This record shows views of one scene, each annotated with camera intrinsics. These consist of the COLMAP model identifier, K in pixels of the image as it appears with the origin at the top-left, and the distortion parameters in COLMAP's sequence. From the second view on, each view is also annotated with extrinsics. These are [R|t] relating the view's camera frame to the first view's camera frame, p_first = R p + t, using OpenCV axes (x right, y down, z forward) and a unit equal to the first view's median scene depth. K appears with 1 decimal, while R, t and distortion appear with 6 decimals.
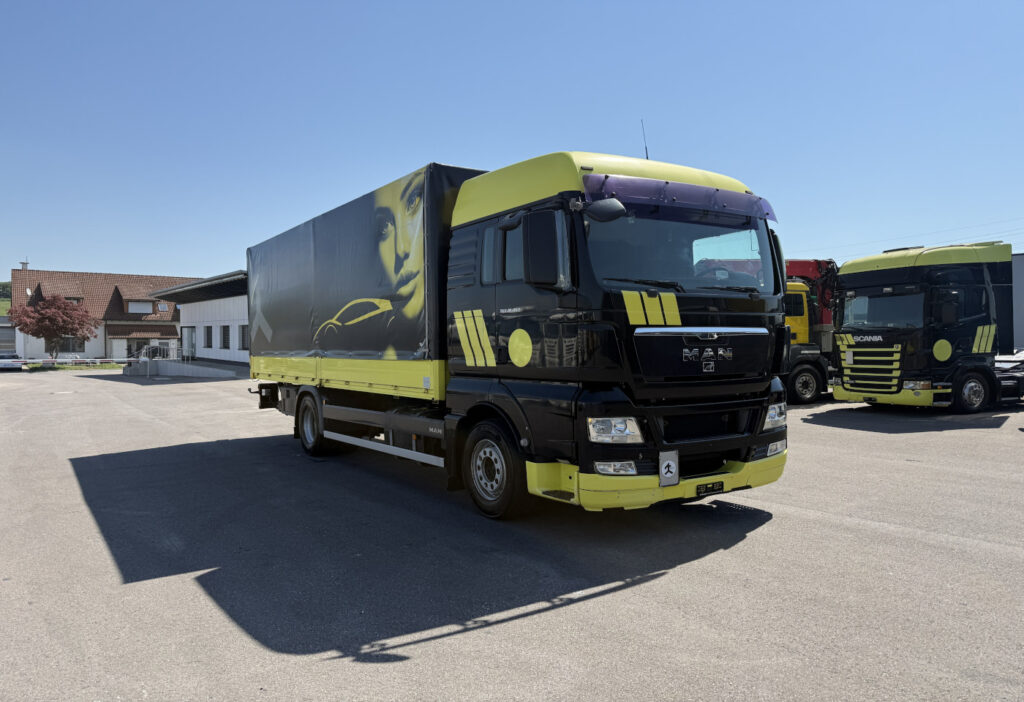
lens RADIAL K [[735.3, 0, 478.7], [0, 735.3, 361.9], [0, 0, 1]] dist [0.056320, -0.071413]
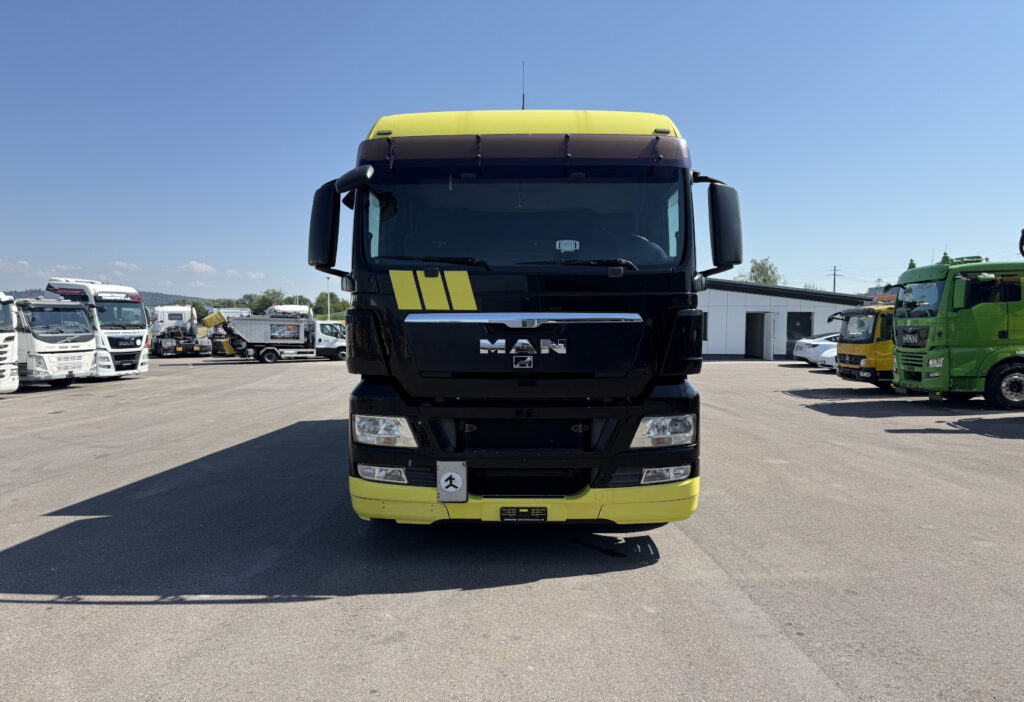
lens RADIAL K [[735.3, 0, 497.4], [0, 735.3, 366.5], [0, 0, 1]] dist [0.056320, -0.071413]
pose [[0.834334, 0.034090, -0.550203, 0.756744], [-0.022311, 0.999356, 0.028087, -0.010882], [0.550807, -0.011158, 0.834558, 0.332951]]
